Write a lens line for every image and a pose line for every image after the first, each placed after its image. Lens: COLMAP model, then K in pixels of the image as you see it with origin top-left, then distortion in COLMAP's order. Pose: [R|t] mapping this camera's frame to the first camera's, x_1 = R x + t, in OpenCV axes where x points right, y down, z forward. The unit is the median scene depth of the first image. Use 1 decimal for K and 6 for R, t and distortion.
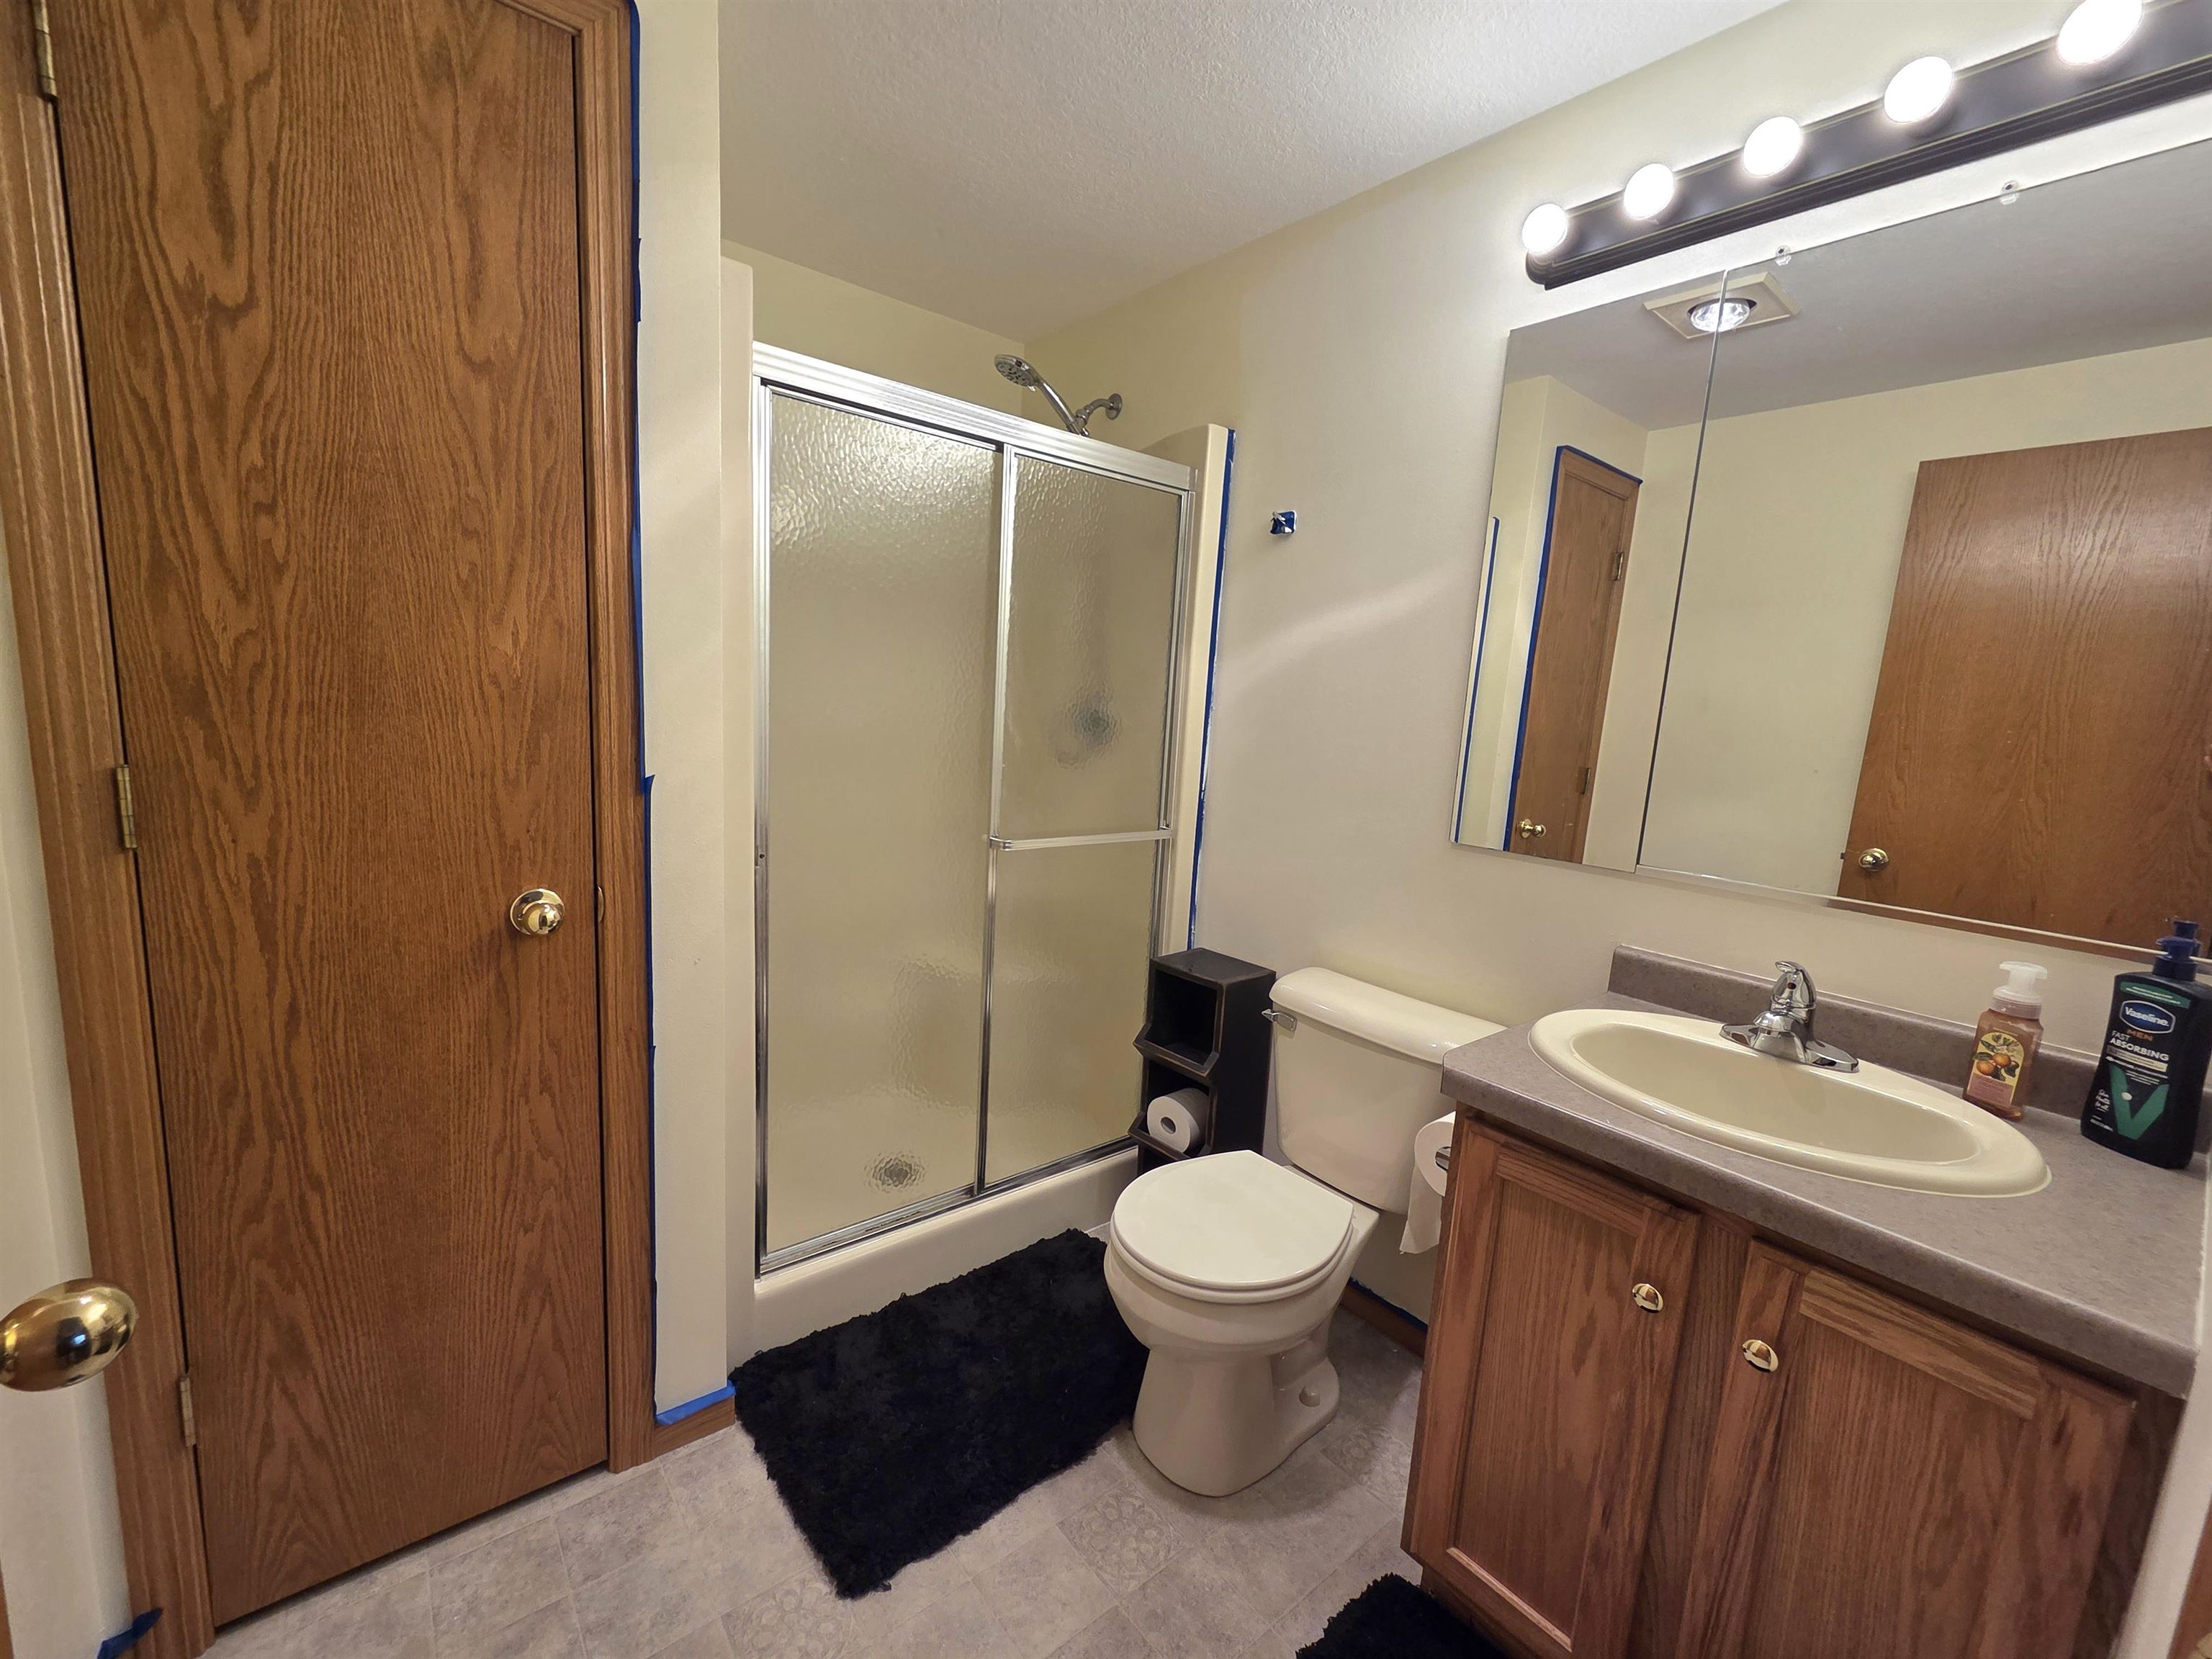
lens RADIAL K [[904.4, 0, 1088.8], [0, 904.4, 843.4], [0, 0, 1]] dist [0.005239, -0.002357]
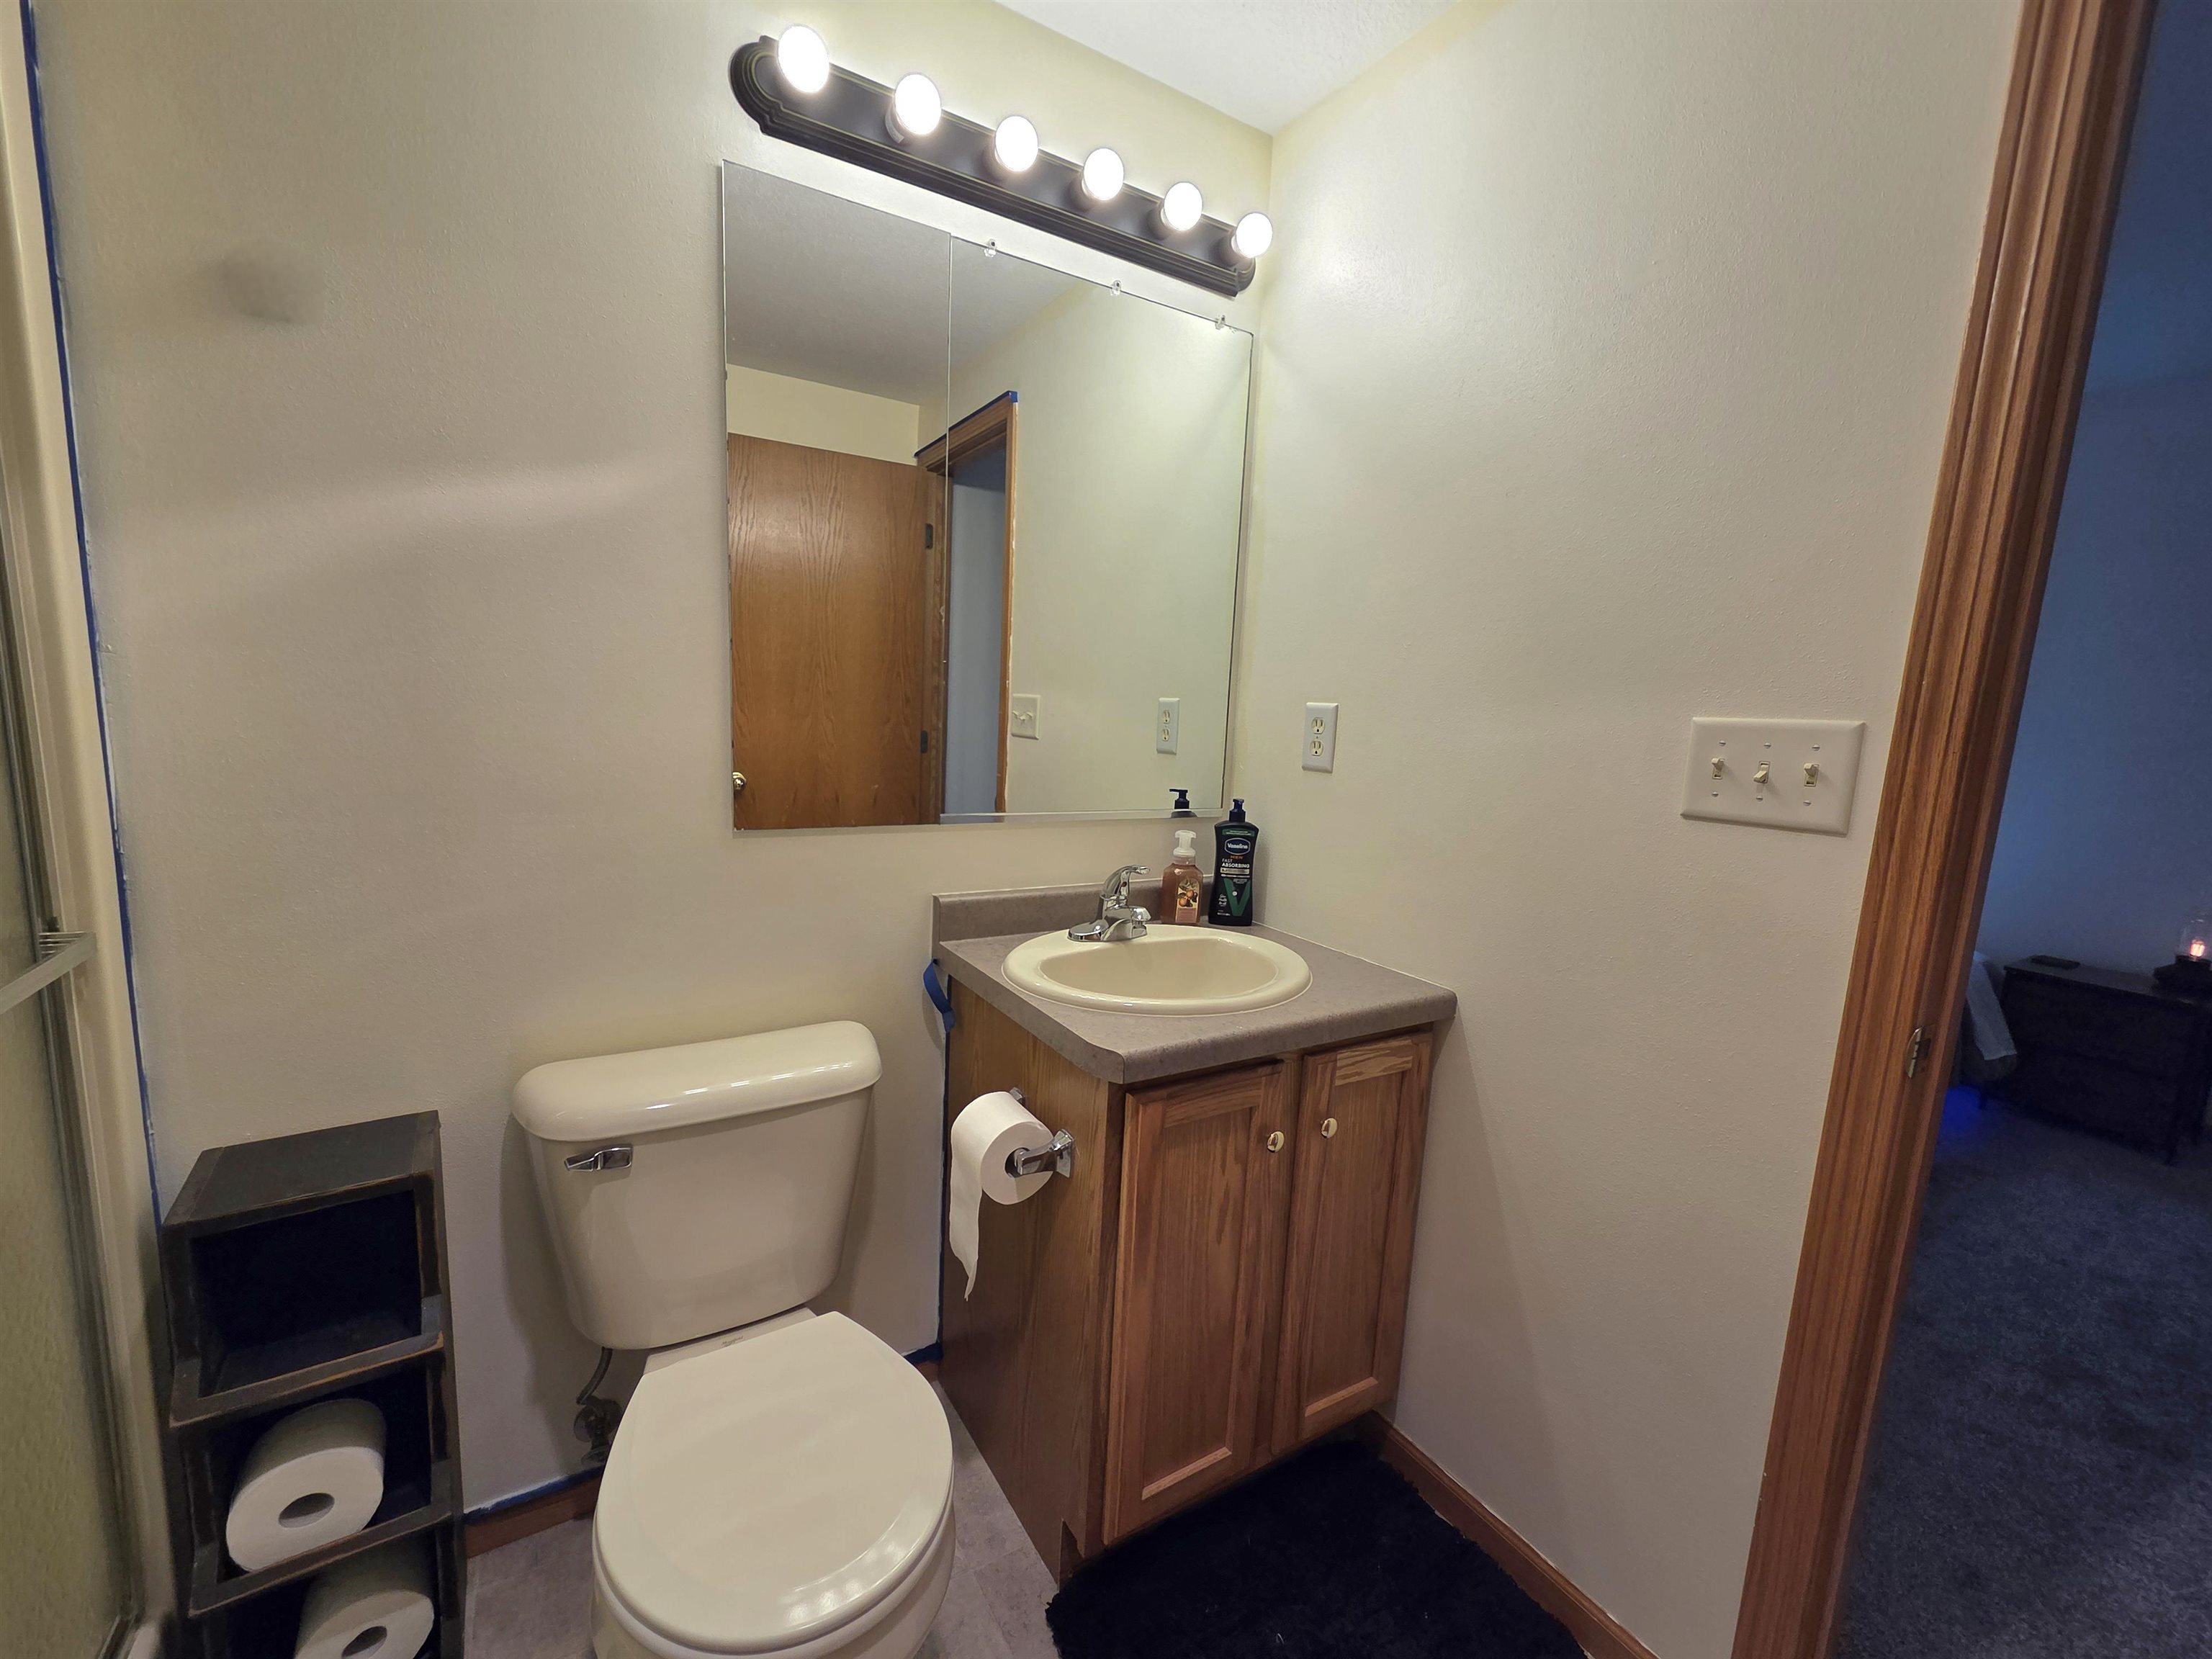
lens RADIAL K [[904.4, 0, 1097.4], [0, 904.4, 837.2], [0, 0, 1]] dist [0.005239, -0.002357]
pose [[0.133645, -0.197079, 0.971236, -0.527765], [0.122296, 0.975816, 0.181180, -0.164673], [-0.983454, 0.094564, 0.154515, 0.939387]]
